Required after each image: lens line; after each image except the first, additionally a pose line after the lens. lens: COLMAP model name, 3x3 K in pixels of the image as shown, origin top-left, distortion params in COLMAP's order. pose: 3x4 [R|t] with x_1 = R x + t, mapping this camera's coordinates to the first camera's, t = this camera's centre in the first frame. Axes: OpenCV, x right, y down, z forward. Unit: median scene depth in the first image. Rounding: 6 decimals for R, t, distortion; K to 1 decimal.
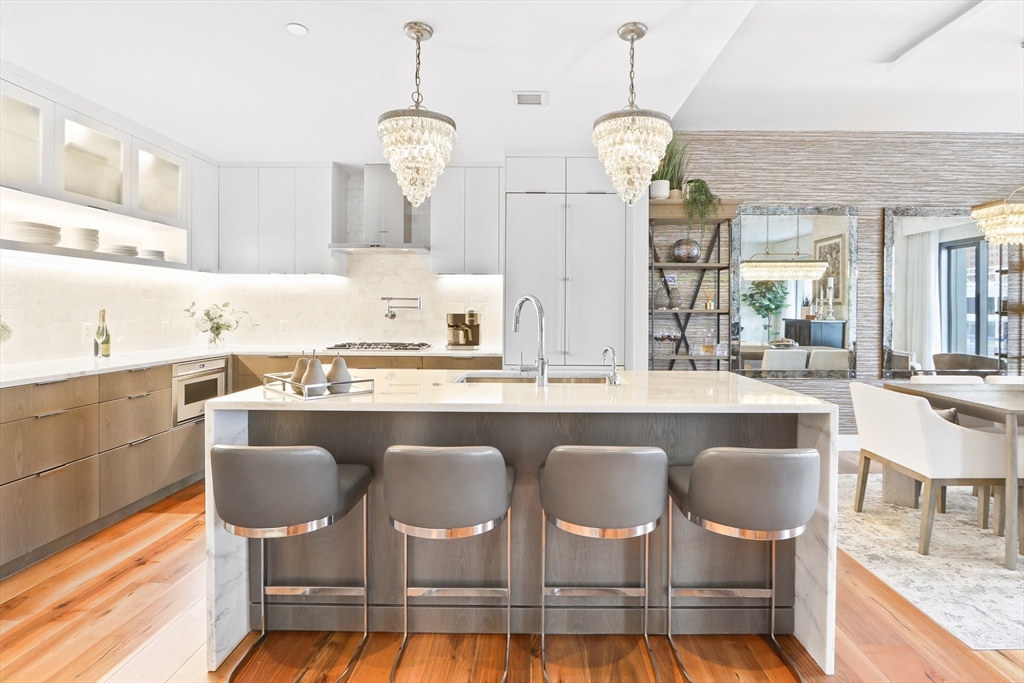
lens RADIAL K [[511.3, 0, 514.6], [0, 511.3, 313.1], [0, 0, 1]] dist [-0.015431, -0.000090]
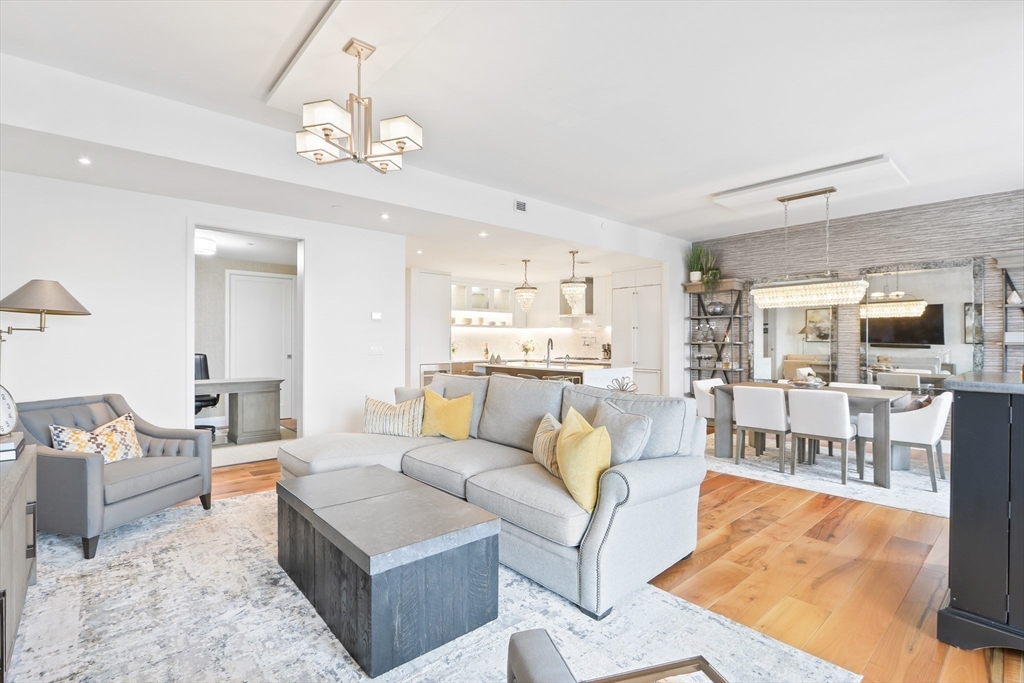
lens RADIAL K [[477.2, 0, 512.0], [0, 477.2, 341.5], [0, 0, 1]] dist [-0.013588, -0.000143]
pose [[0.669765, -0.004299, -0.742561, 1.058760], [0.003602, 0.999990, -0.002541, -0.007060], [0.742565, -0.000973, 0.669774, -0.598826]]
